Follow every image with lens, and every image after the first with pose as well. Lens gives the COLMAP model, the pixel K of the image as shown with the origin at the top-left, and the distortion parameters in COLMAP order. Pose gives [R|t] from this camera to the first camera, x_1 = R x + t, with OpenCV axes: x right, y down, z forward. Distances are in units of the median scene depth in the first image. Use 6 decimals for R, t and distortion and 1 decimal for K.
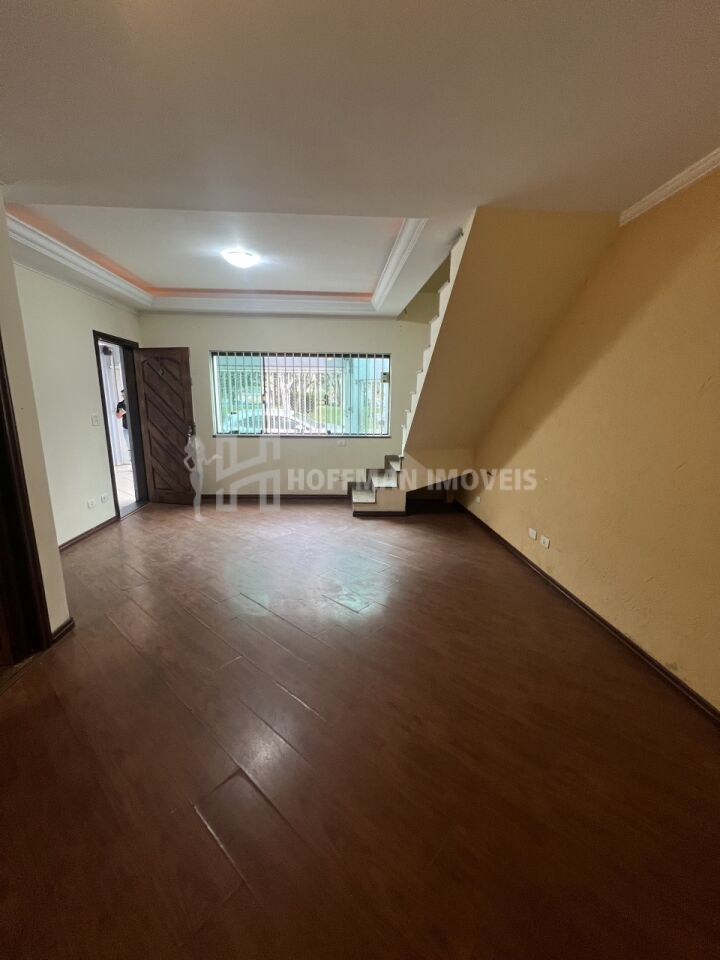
lens RADIAL K [[382.9, 0, 363.5], [0, 382.9, 481.1], [0, 0, 1]] dist [-0.000756, -0.000001]
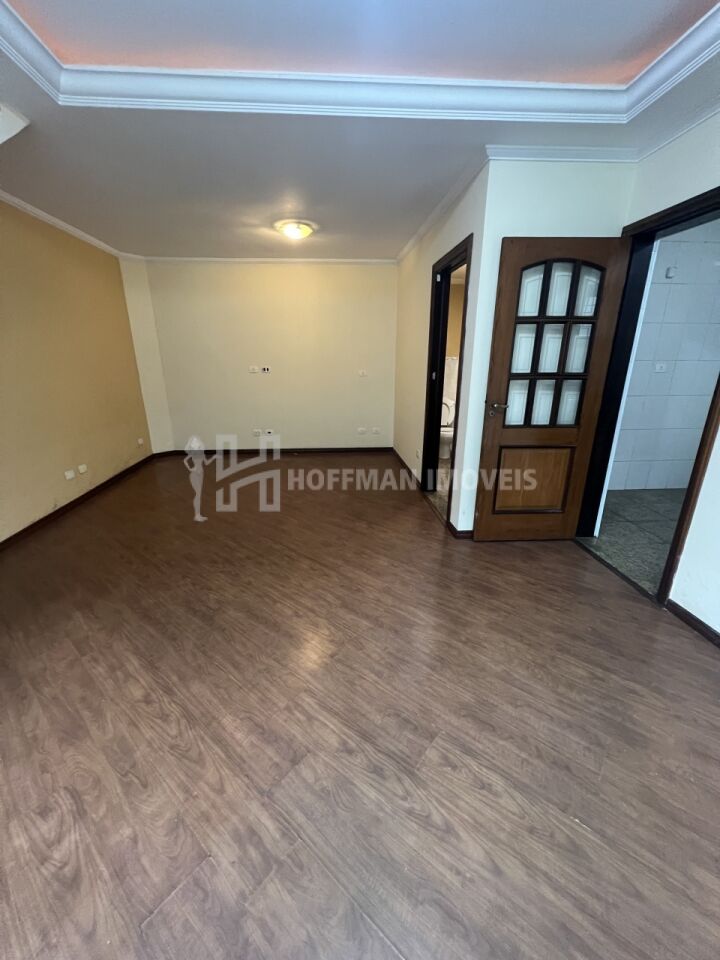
lens RADIAL K [[382.9, 0, 358.1], [0, 382.9, 480.4], [0, 0, 1]] dist [-0.000756, -0.000001]
pose [[-0.999918, -0.009725, -0.008358, -0.217181], [-0.012612, 0.863690, 0.503866, -0.201146], [0.002319, 0.503930, -0.863742, 0.997631]]
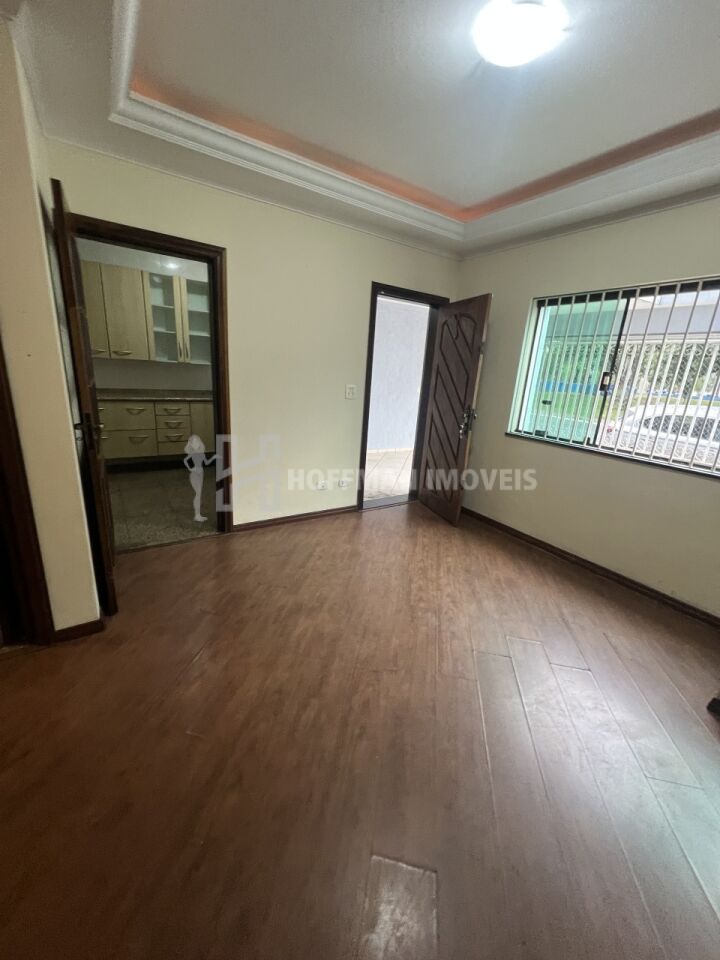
lens RADIAL K [[382.9, 0, 363.2], [0, 382.9, 481.1], [0, 0, 1]] dist [-0.000756, -0.000001]
pose [[0.498076, 0.264051, -0.825952, 0.054098], [-0.242888, 0.956863, 0.159433, -0.095314], [0.832421, 0.121204, 0.540725, 0.500539]]
